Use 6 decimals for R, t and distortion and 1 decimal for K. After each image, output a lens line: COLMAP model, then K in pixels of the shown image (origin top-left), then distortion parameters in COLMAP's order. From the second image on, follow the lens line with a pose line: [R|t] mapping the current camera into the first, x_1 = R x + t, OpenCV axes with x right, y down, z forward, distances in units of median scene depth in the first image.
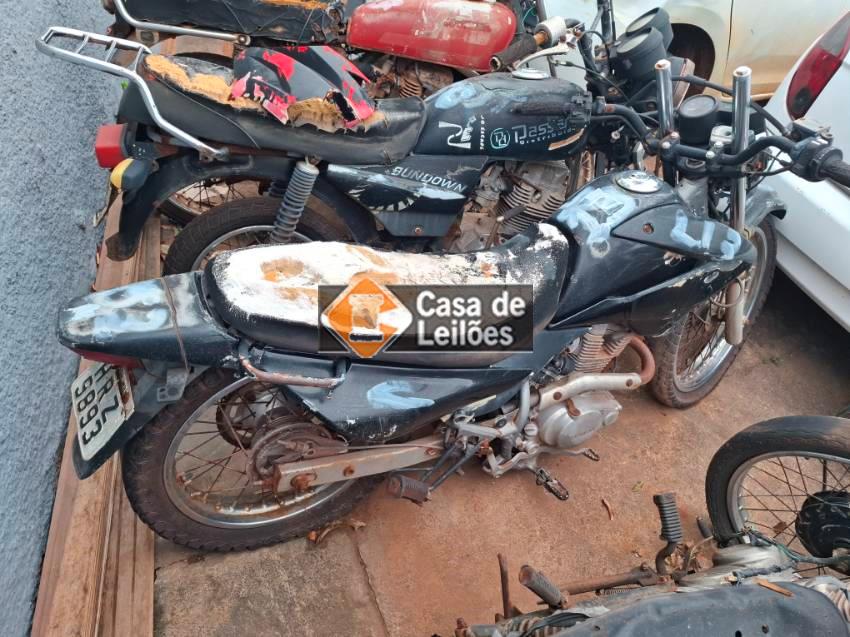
lens RADIAL K [[572.9, 0, 428.1], [0, 572.9, 301.4], [0, 0, 1]] dist [0.081921, -0.139853]
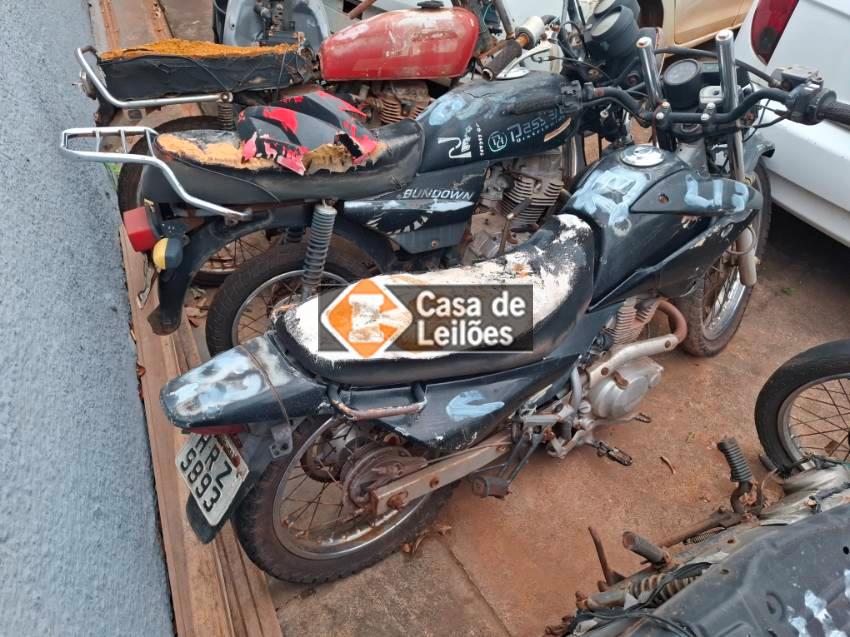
lens RADIAL K [[568.8, 0, 425.0], [0, 568.8, 318.5], [0, 0, 1]] dist [0.065121, -0.100657]
pose [[0.976860, -0.213873, 0.001913, -0.084199], [0.213718, 0.976422, 0.030422, -0.034819], [-0.008374, -0.029309, 0.999535, -0.043874]]
